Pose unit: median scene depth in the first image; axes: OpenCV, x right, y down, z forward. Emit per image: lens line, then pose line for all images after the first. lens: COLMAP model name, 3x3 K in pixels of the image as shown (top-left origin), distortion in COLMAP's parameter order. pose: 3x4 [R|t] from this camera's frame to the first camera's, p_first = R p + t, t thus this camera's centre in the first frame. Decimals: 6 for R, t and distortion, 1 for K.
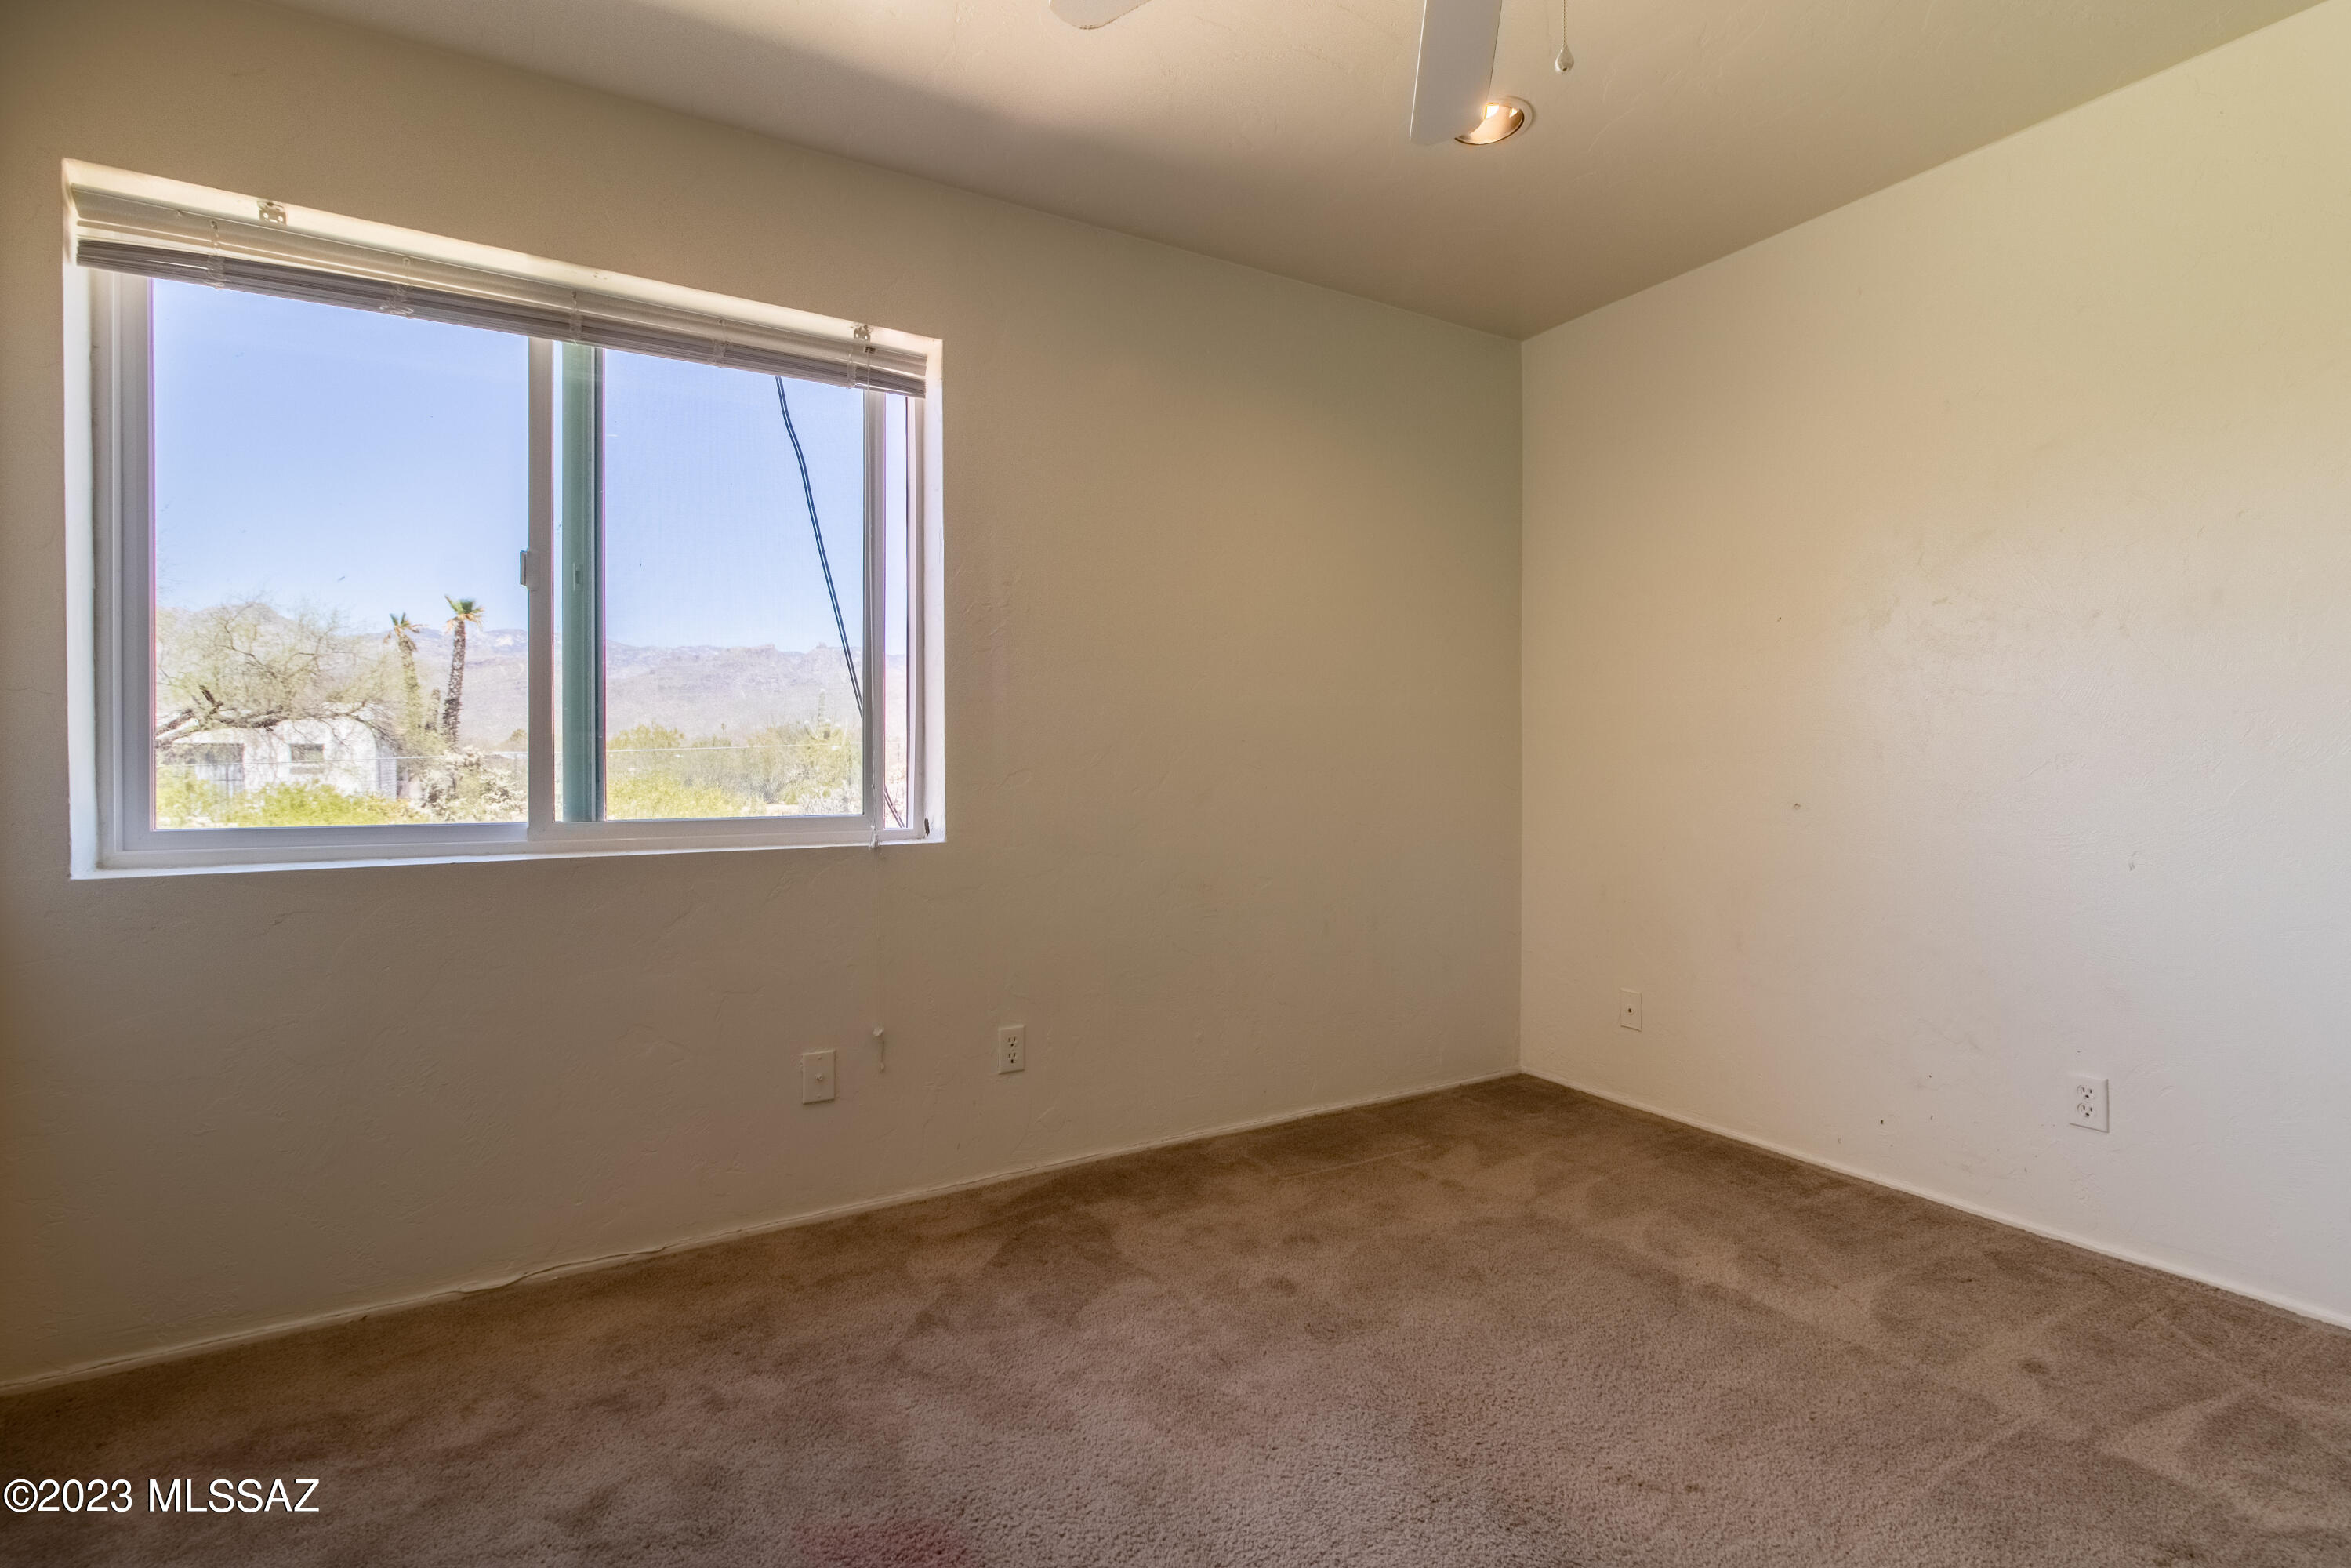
lens RADIAL K [[1082.7, 0, 1185.2], [0, 1082.7, 781.5], [0, 0, 1]] dist [0.004793, 0.000272]
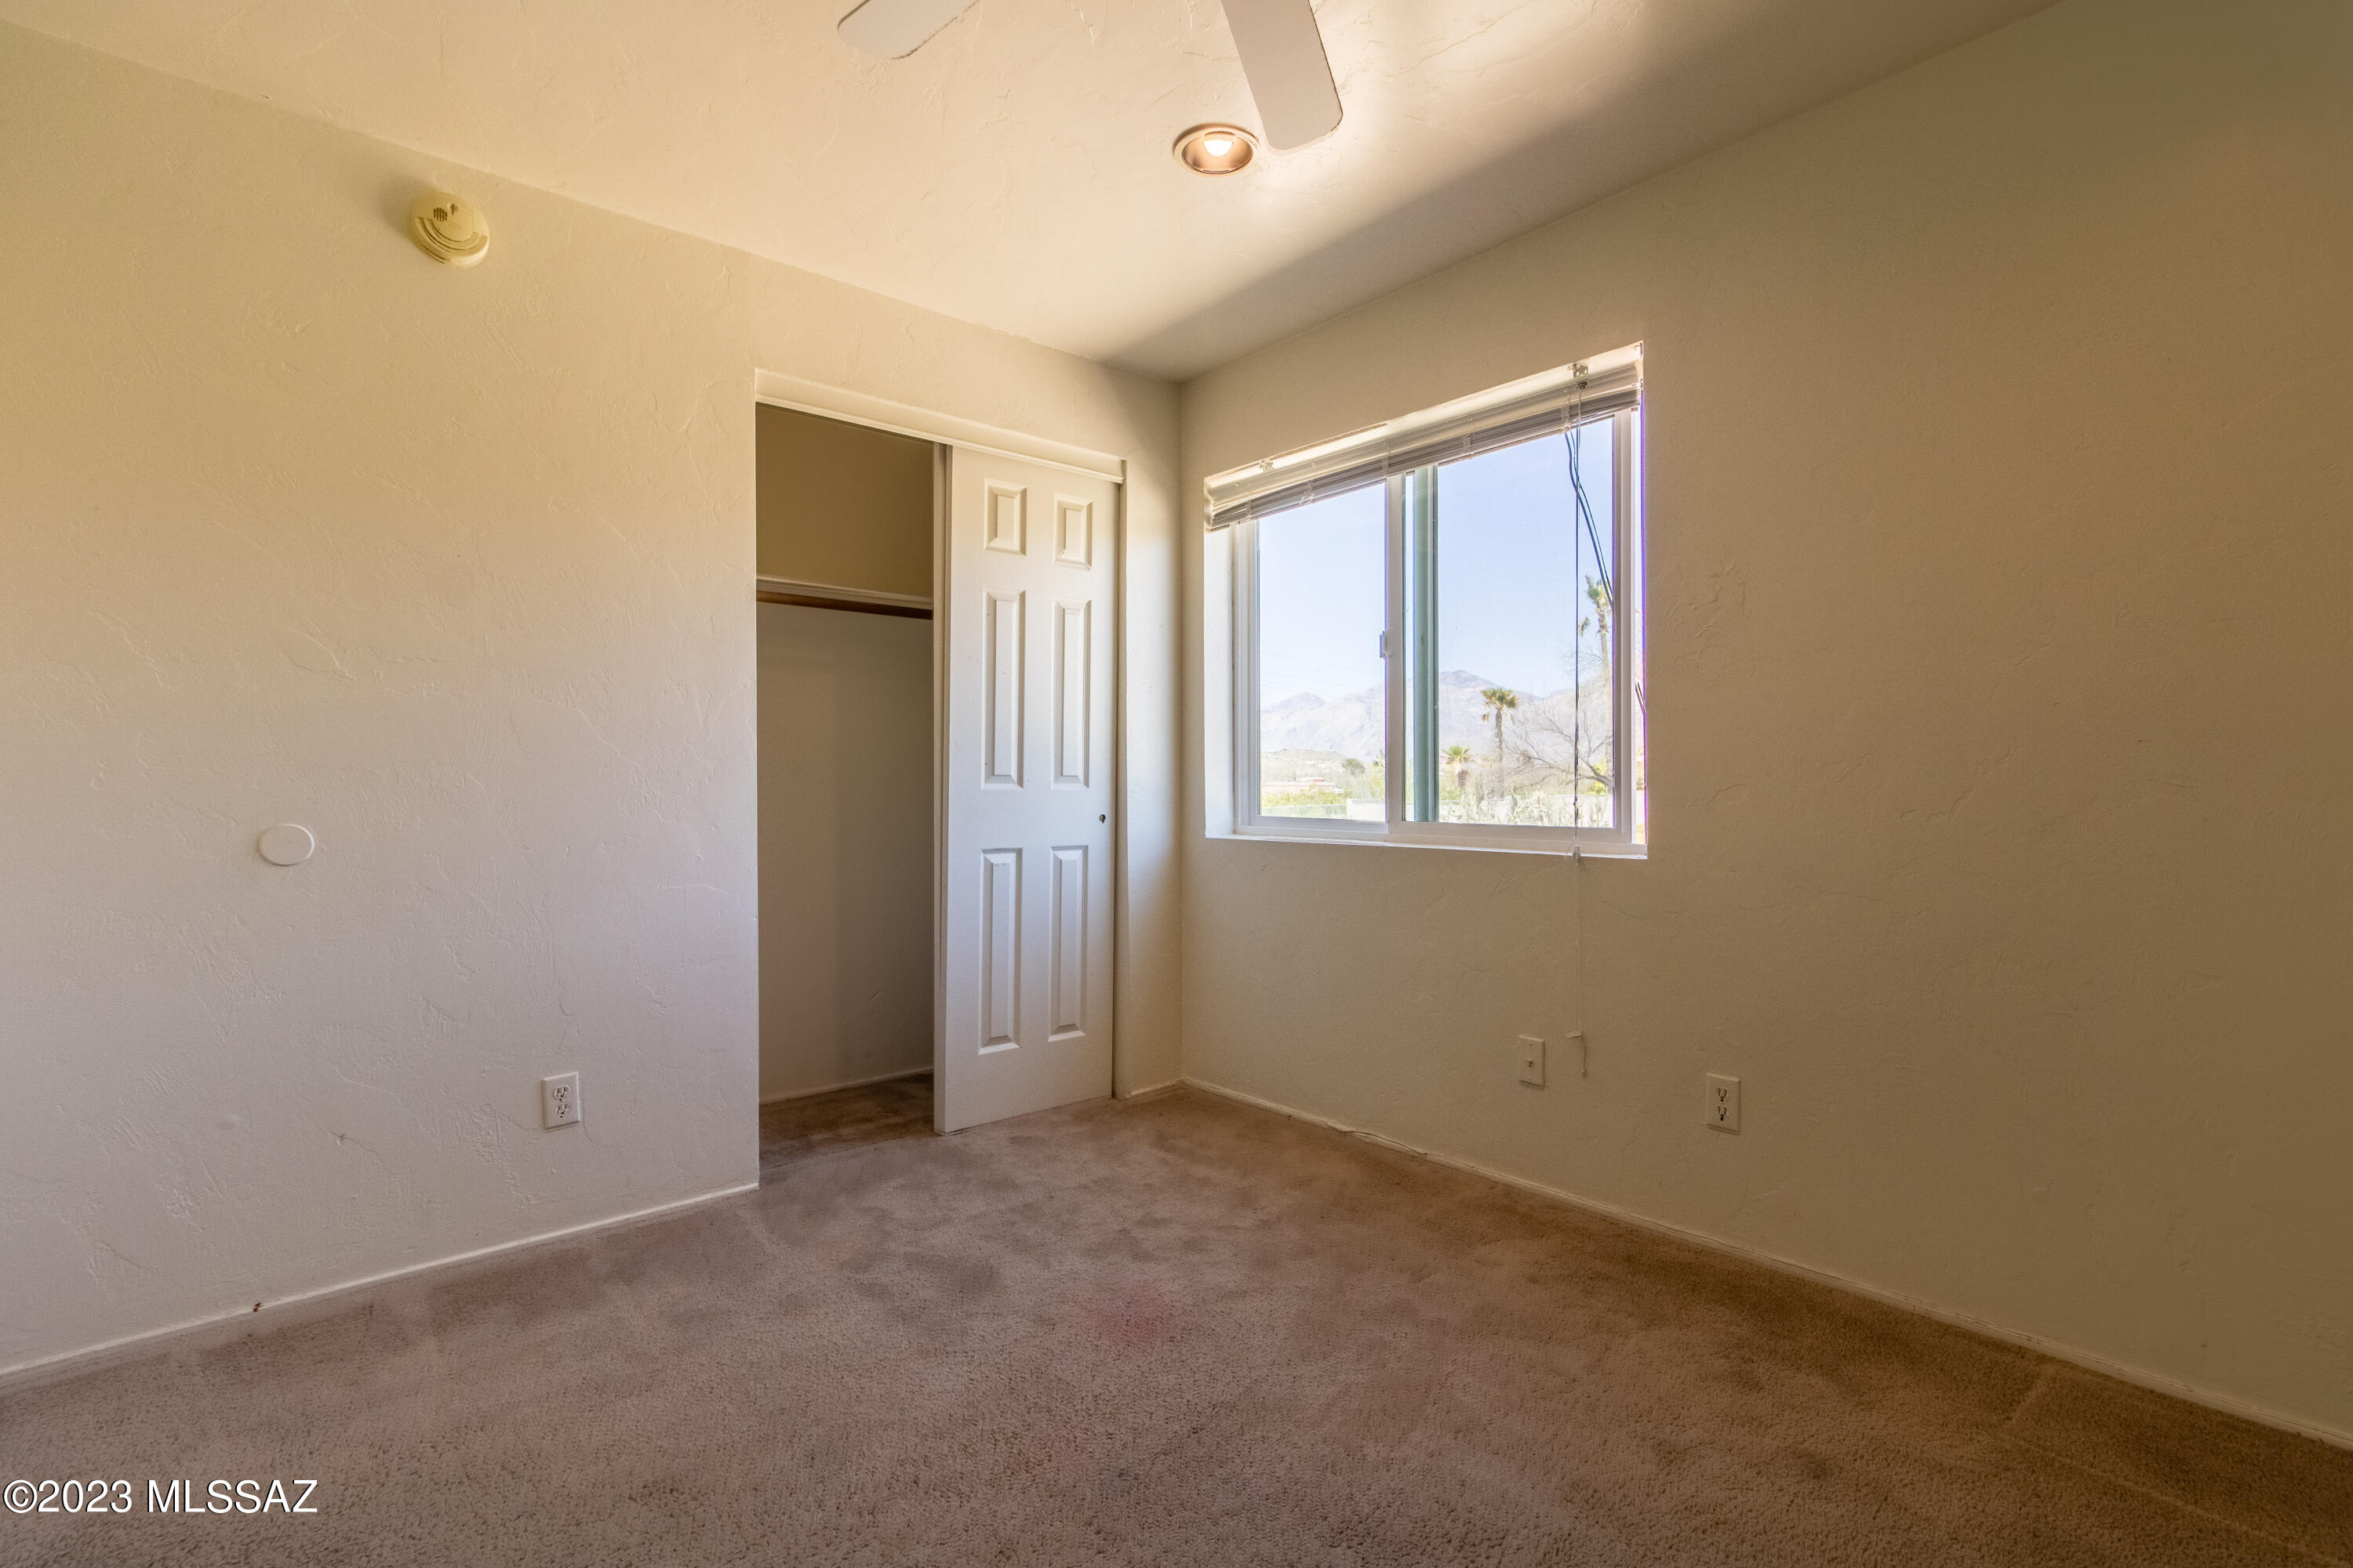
lens RADIAL K [[1083.7, 0, 1186.1], [0, 1083.7, 777.4], [0, 0, 1]] dist [0.004793, 0.000272]
pose [[0.179916, 0.003802, -0.983675, 0.714637], [-0.007644, 0.999968, 0.002467, -0.019334], [0.983652, 0.007075, 0.179939, 0.466038]]
